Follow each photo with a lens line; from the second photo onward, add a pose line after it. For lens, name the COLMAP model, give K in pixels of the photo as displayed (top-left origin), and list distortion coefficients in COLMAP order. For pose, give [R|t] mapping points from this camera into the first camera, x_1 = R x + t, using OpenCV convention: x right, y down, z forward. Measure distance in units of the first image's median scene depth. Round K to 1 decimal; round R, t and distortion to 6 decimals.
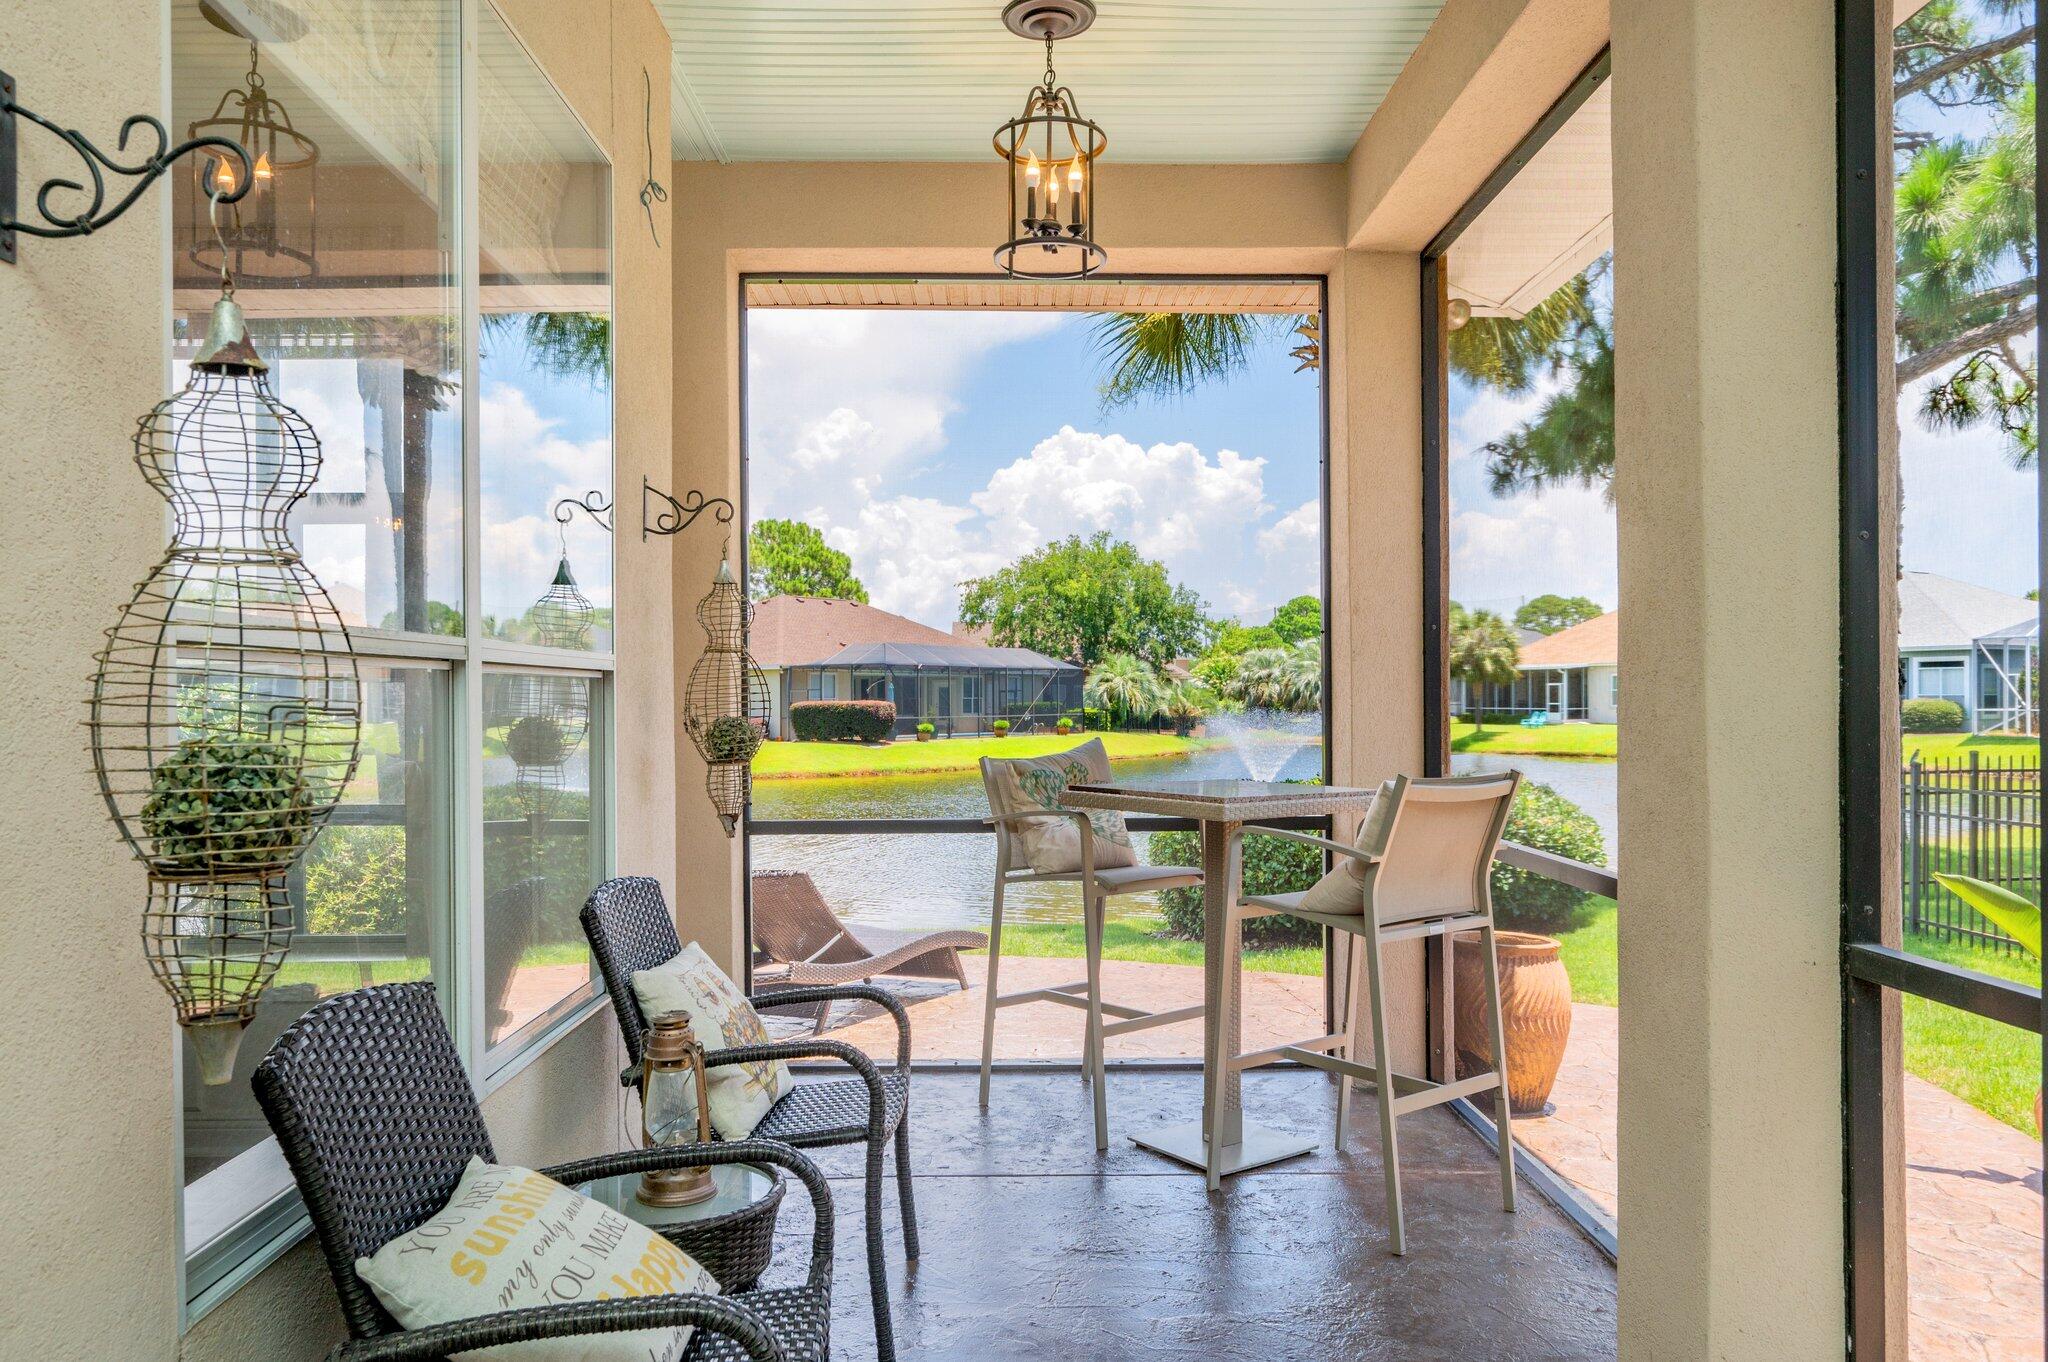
lens RADIAL K [[1355.8, 0, 1030.9], [0, 1355.8, 685.1], [0, 0, 1]] dist [-0.000552, 0.000289]
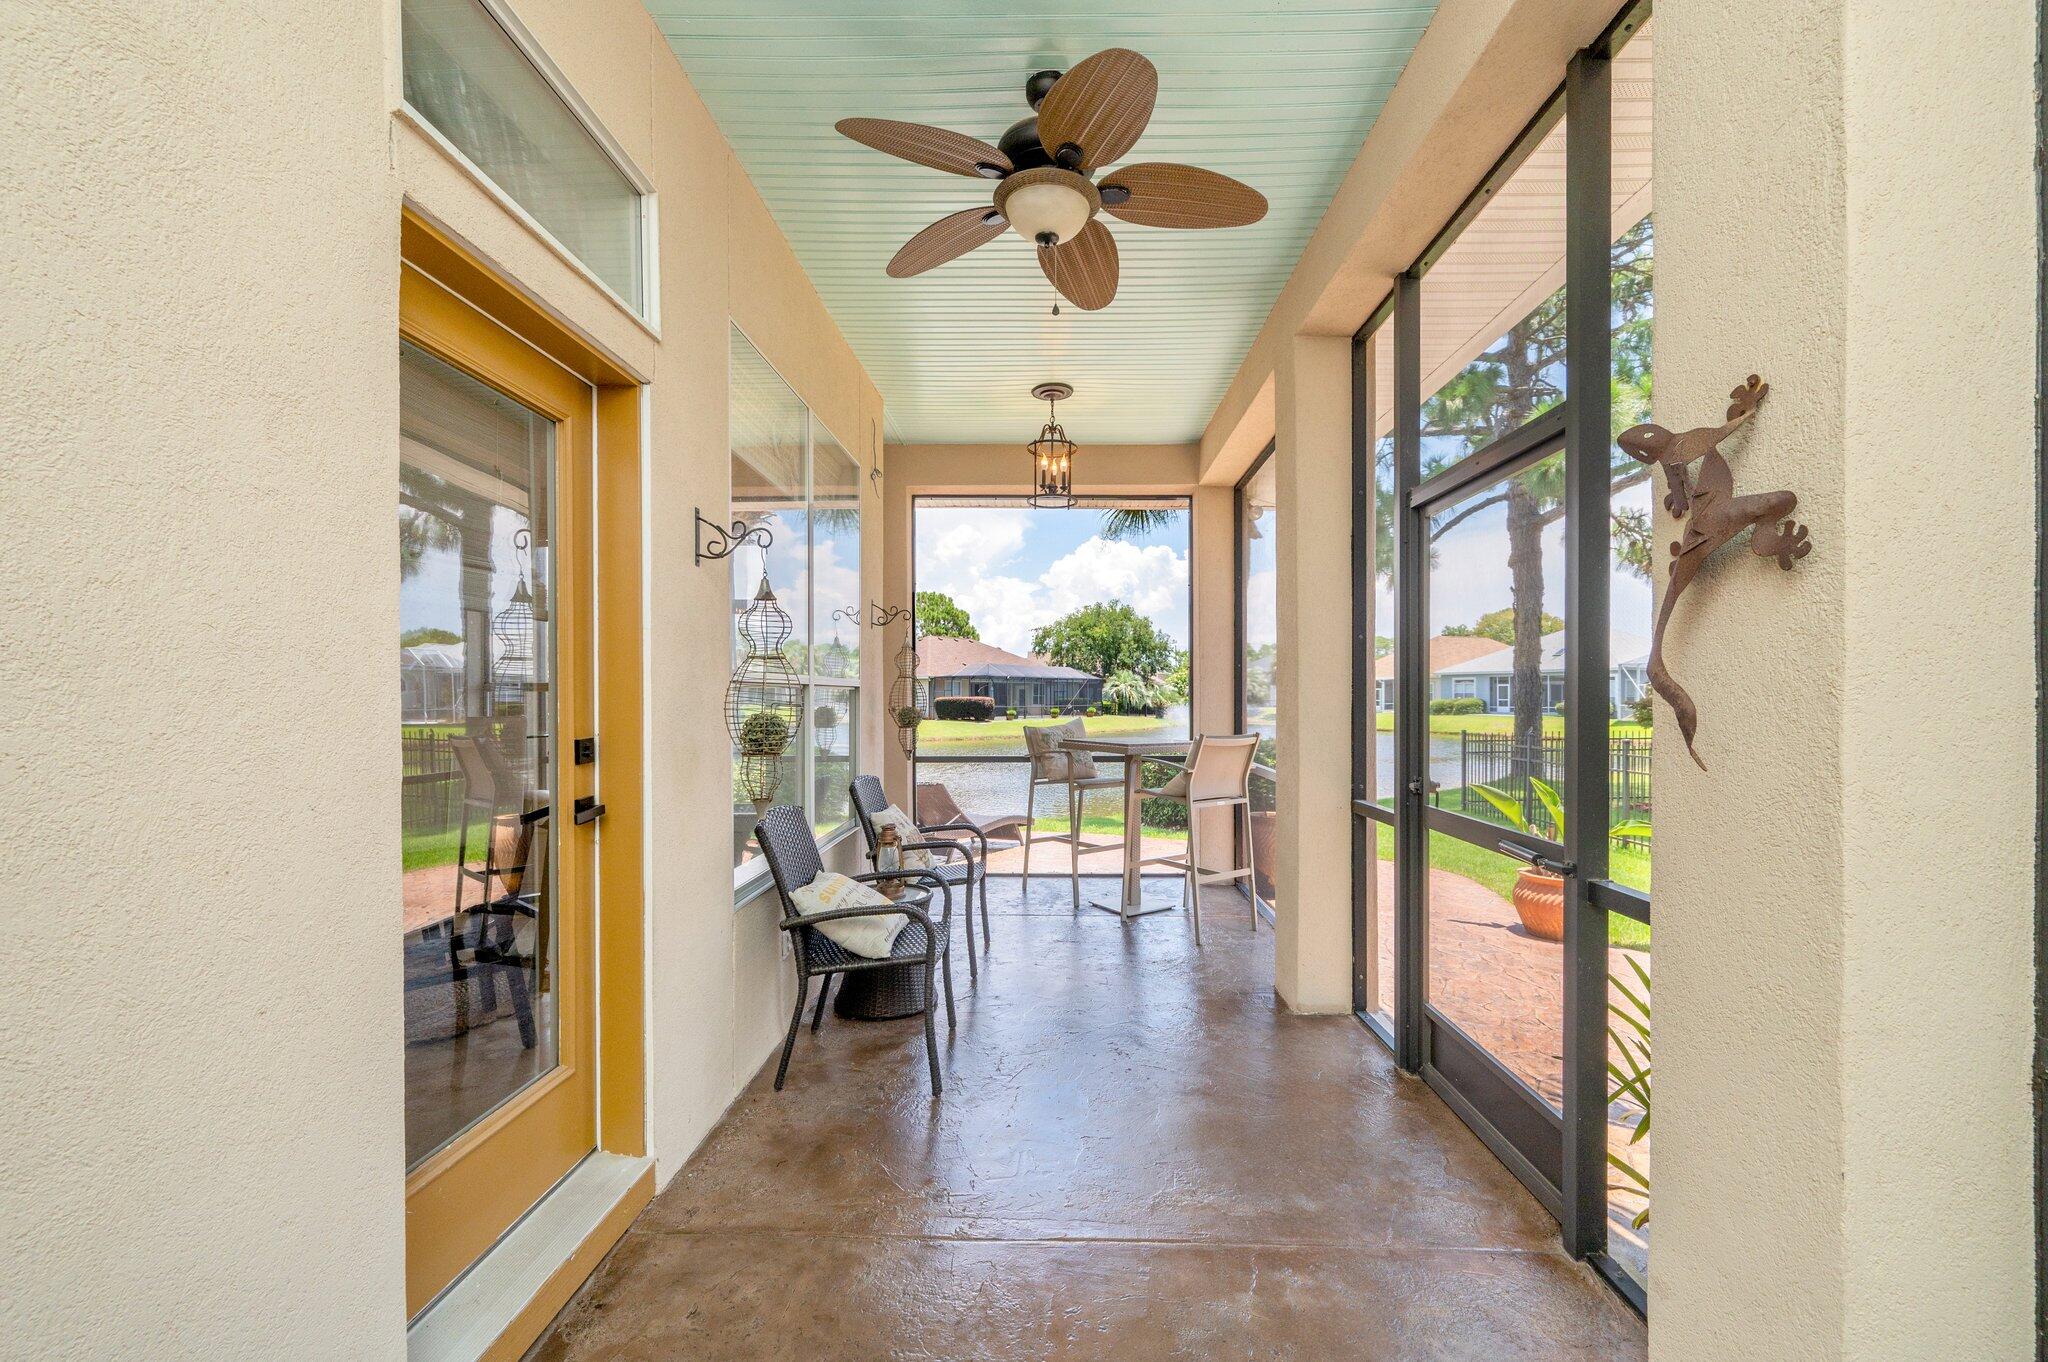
lens RADIAL K [[798.2, 0, 1026.0], [0, 798.2, 687.5], [0, 0, 1]] dist [-0.000525, 0.000142]
pose [[0.998103, 0.003632, -0.061458, 0.039007], [-0.003640, 0.999993, -0.000024, -0.006701], [0.061457, 0.000247, 0.998110, -0.227888]]
